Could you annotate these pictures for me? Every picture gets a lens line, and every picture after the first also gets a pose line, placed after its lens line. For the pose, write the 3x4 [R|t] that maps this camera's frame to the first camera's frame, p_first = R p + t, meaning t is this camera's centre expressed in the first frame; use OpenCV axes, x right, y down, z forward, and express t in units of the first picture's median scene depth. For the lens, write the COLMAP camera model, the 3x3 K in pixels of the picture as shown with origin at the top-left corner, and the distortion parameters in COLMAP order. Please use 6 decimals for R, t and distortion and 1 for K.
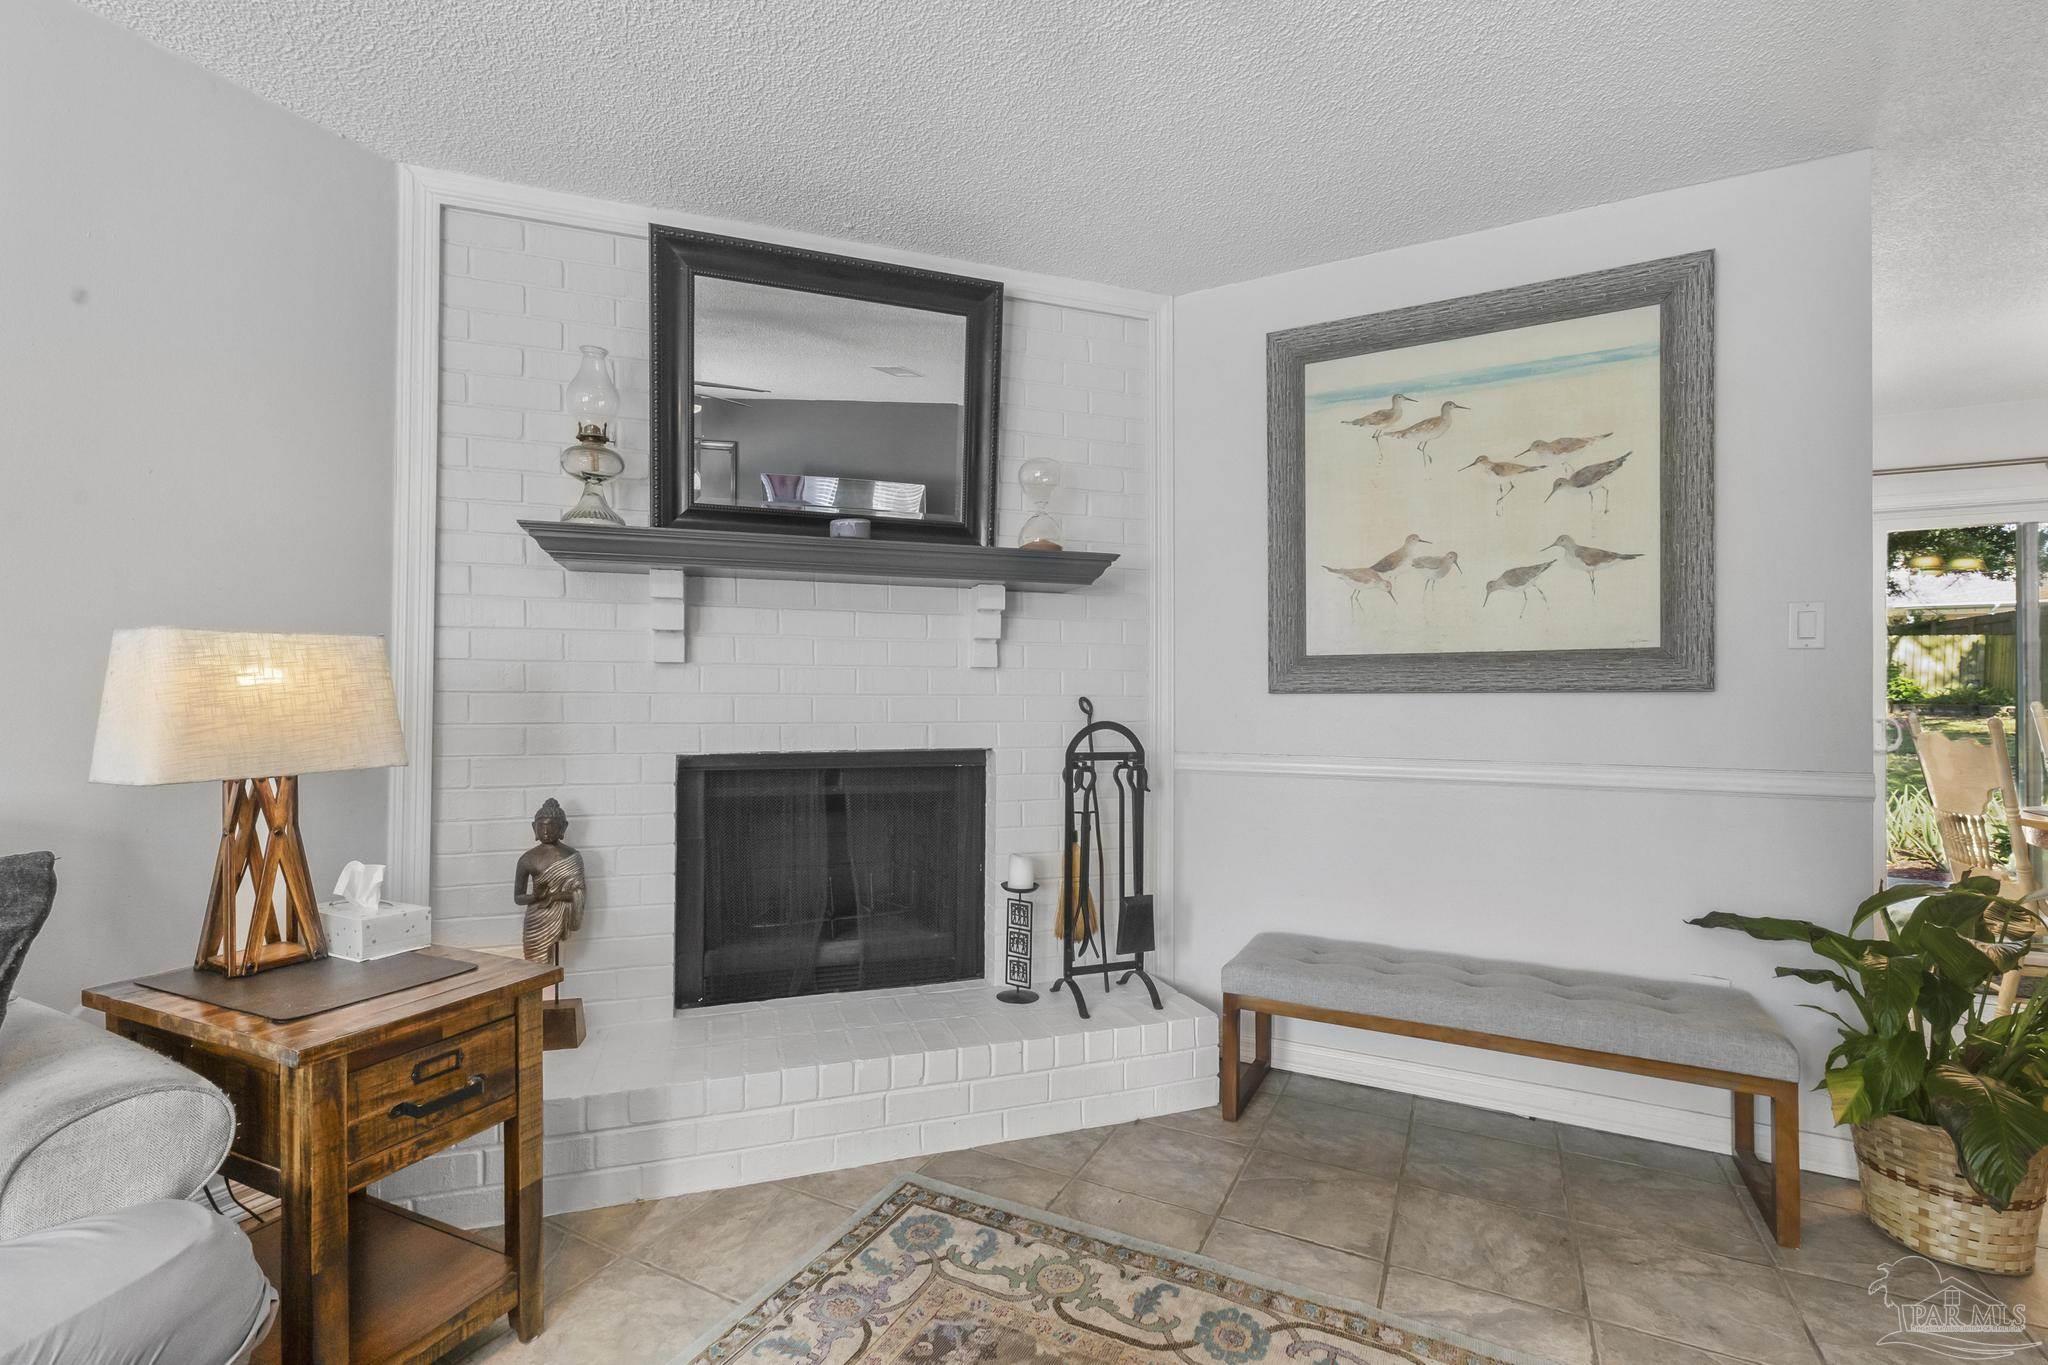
lens RADIAL K [[874.1, 0, 992.2], [0, 874.1, 694.9], [0, 0, 1]] dist [-0.030742, 0.009214]
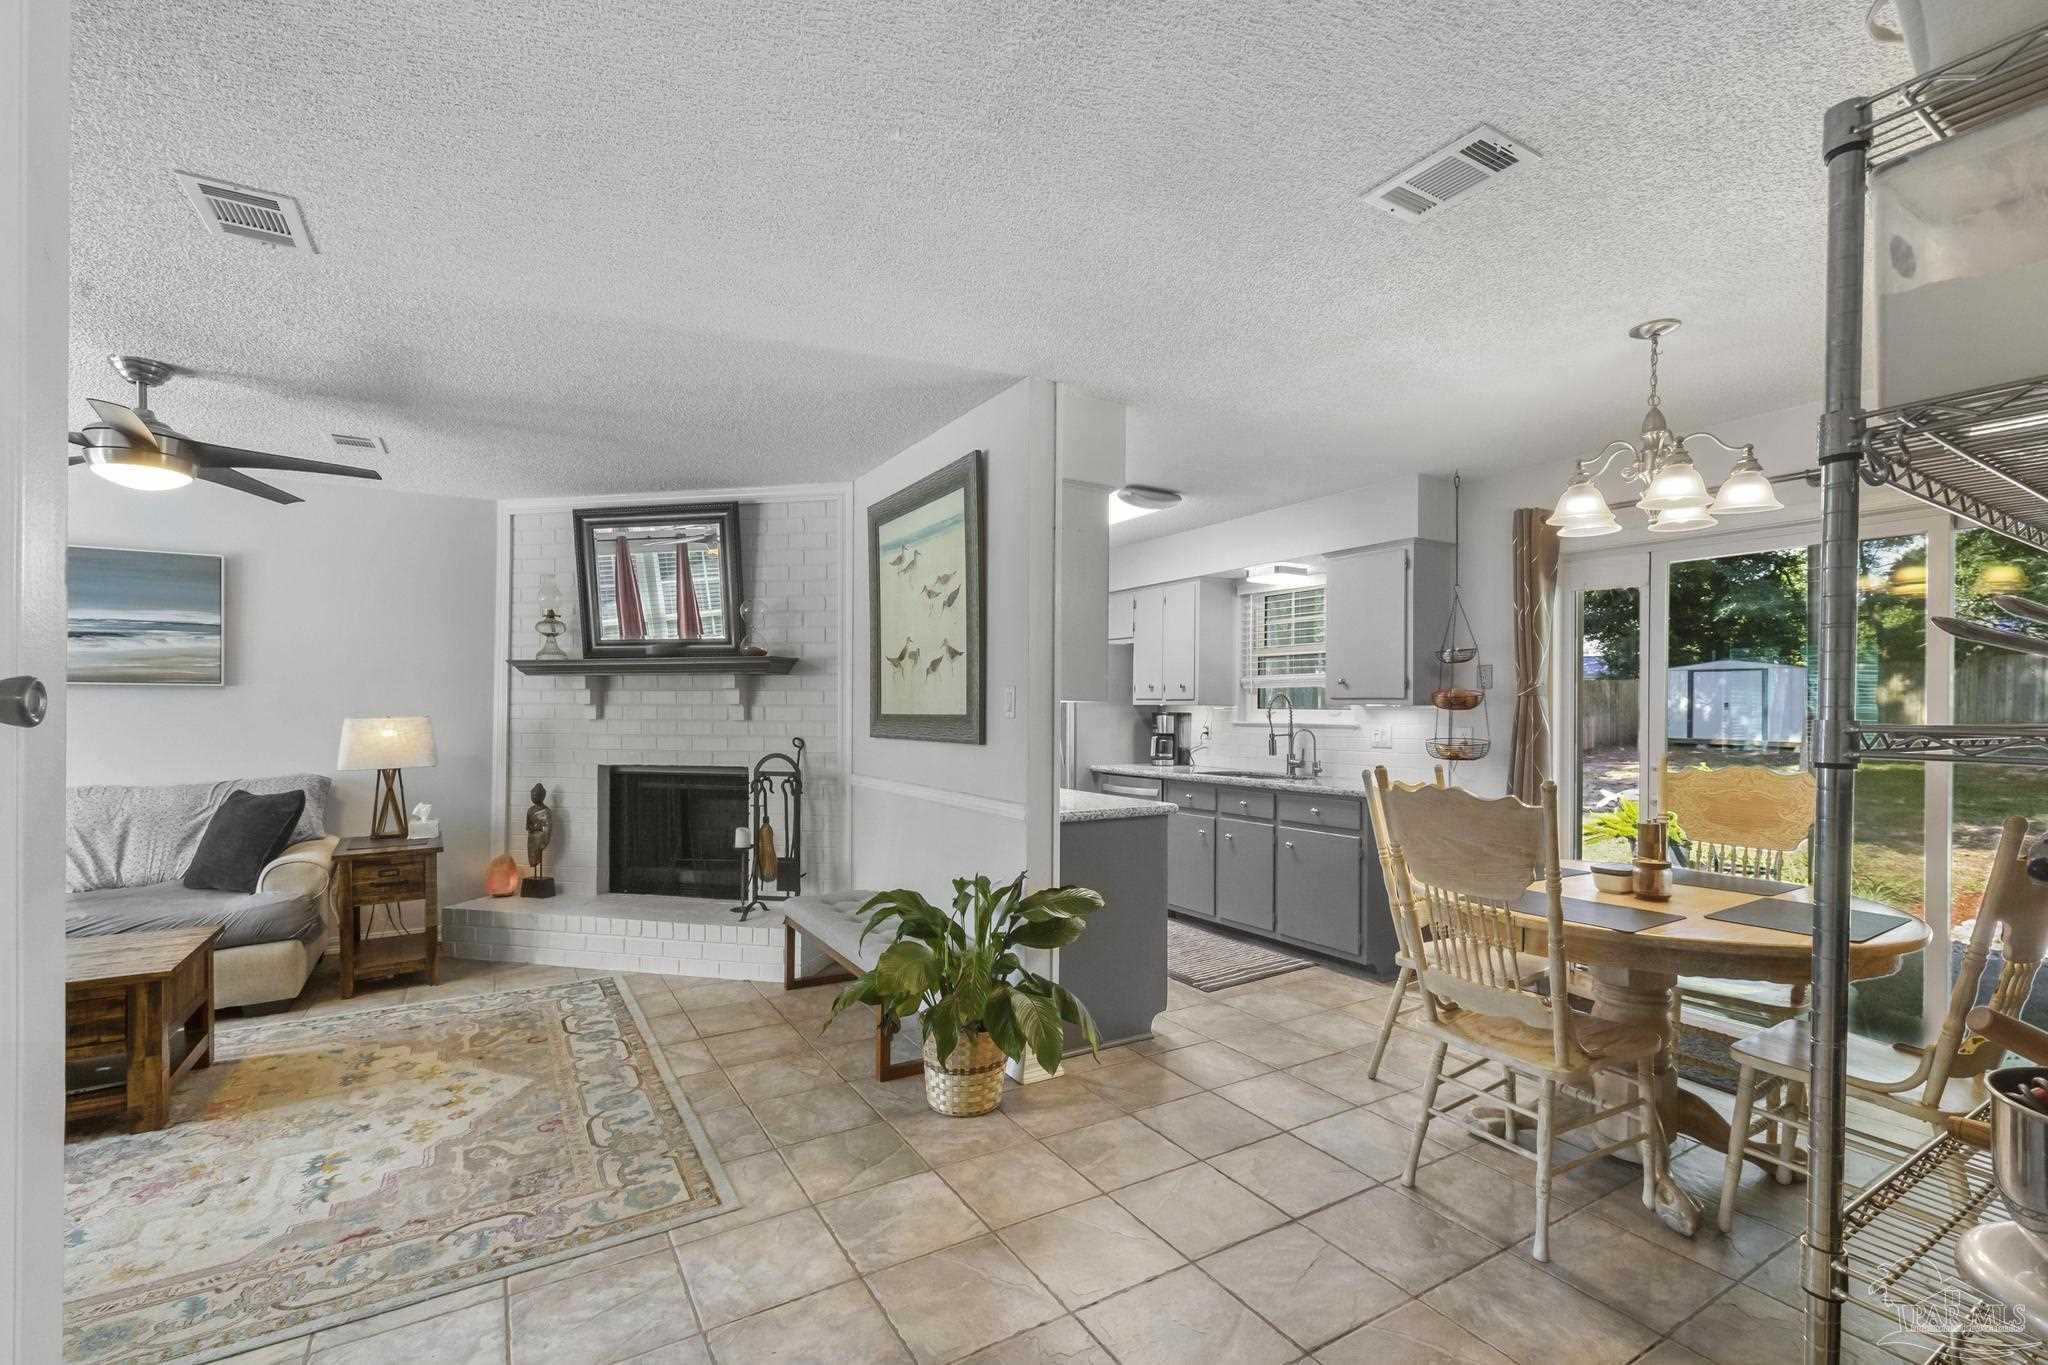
lens RADIAL K [[874.1, 0, 1019.8], [0, 874.1, 697.0], [0, 0, 1]] dist [-0.030742, 0.009214]
pose [[0.869201, -0.008081, -0.494393, 1.432737], [0.006226, 0.999966, -0.005398, -0.069034], [0.494420, 0.001613, 0.869222, -0.248954]]
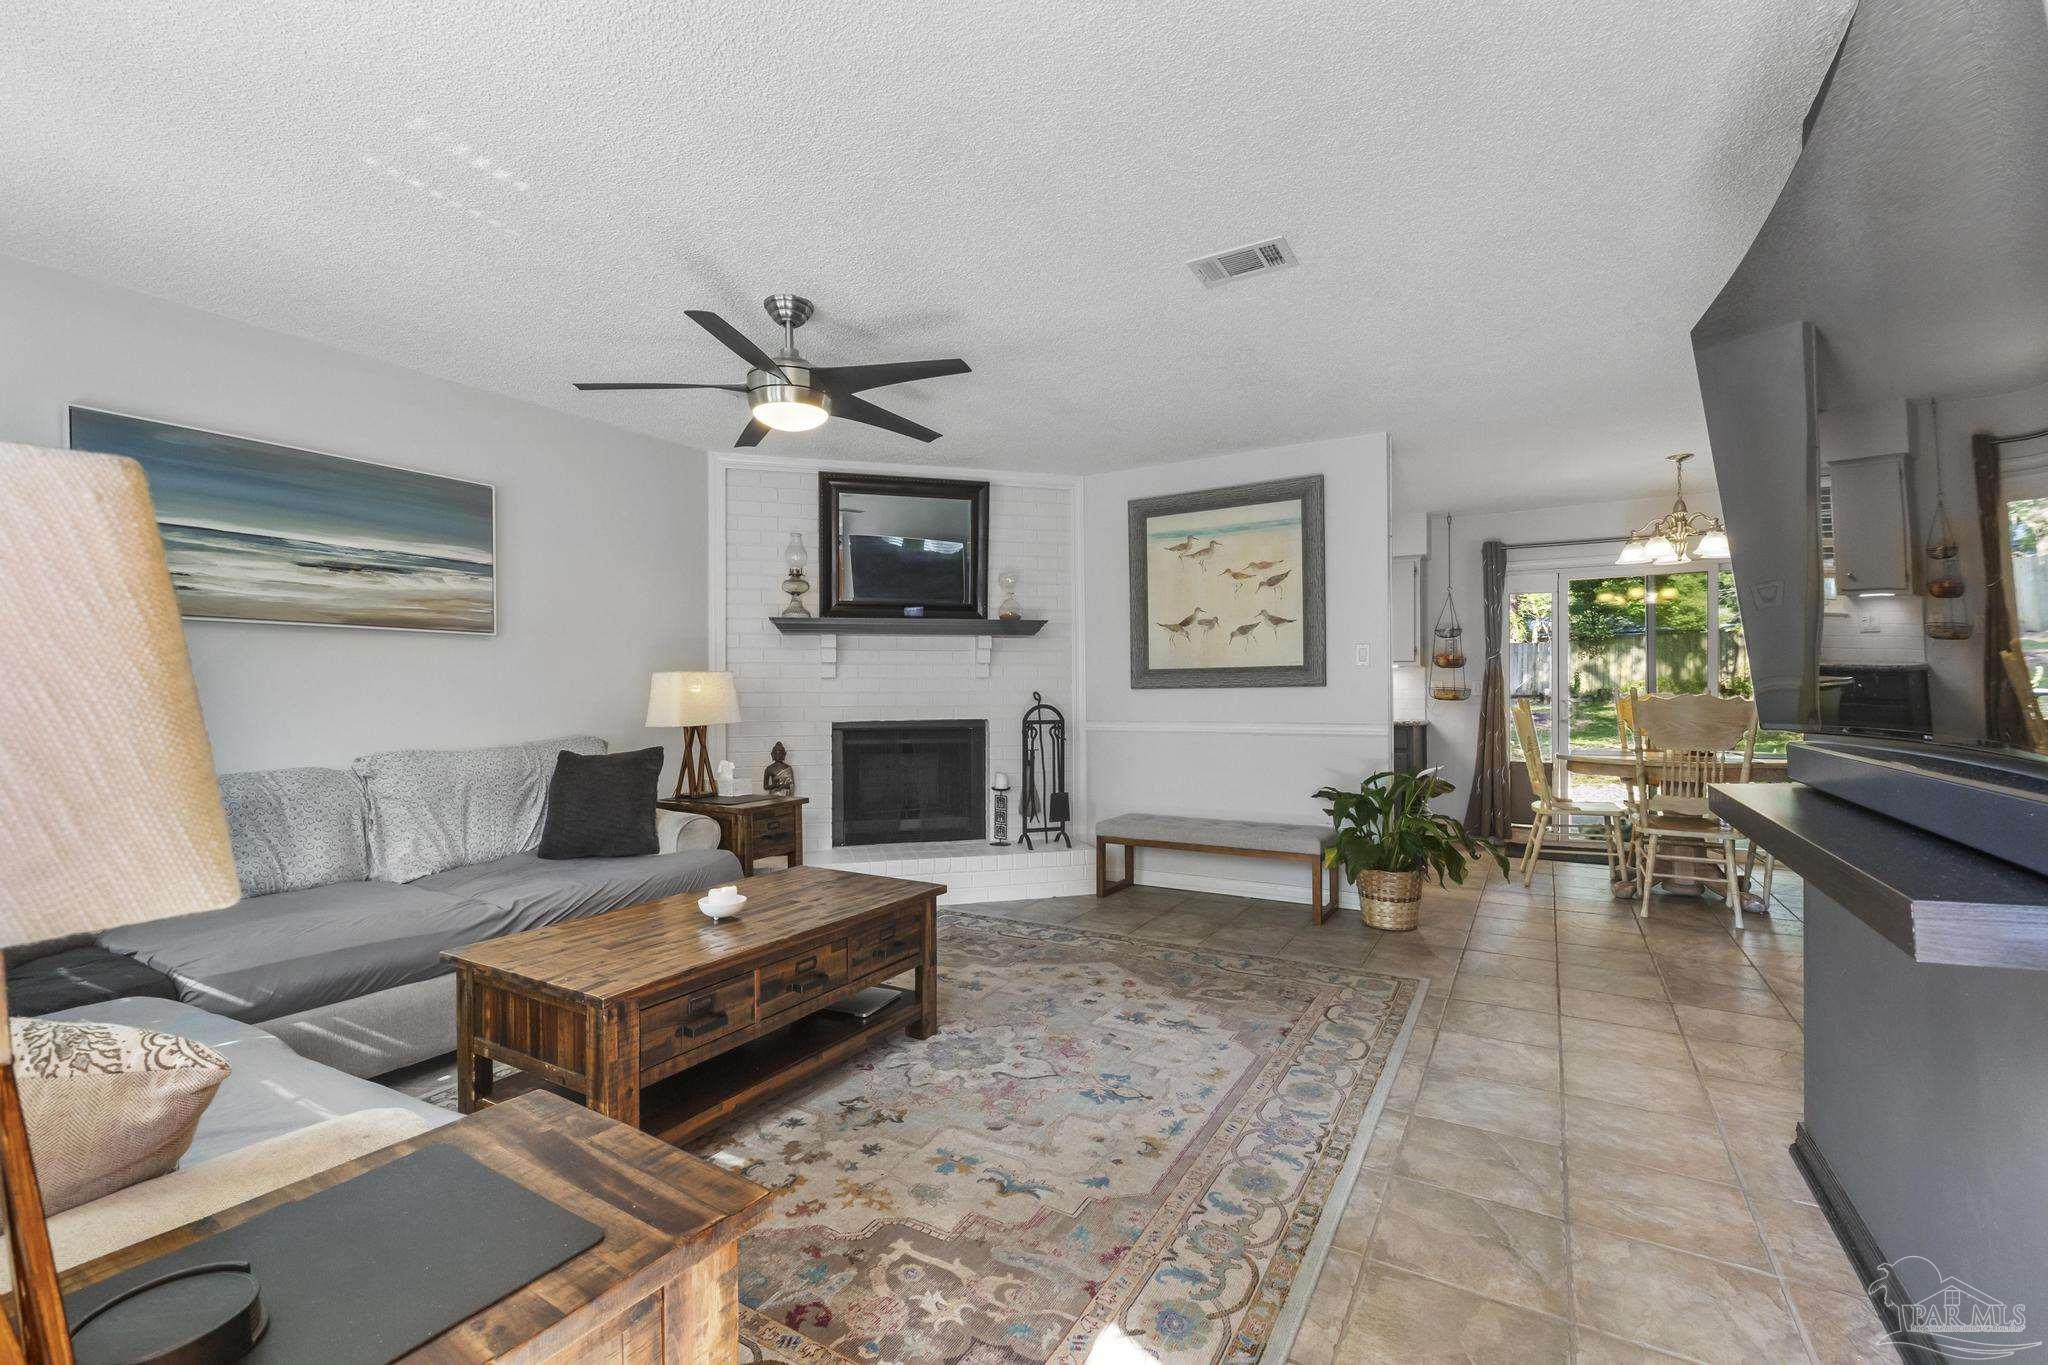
lens RADIAL K [[874.1, 0, 989.3], [0, 874.1, 685.3], [0, 0, 1]] dist [-0.030742, 0.009214]
pose [[0.997690, -0.010502, -0.067110, 0.146492], [0.010384, 0.999944, -0.002098, -0.009970], [0.067128, 0.001396, 0.997743, -1.009560]]
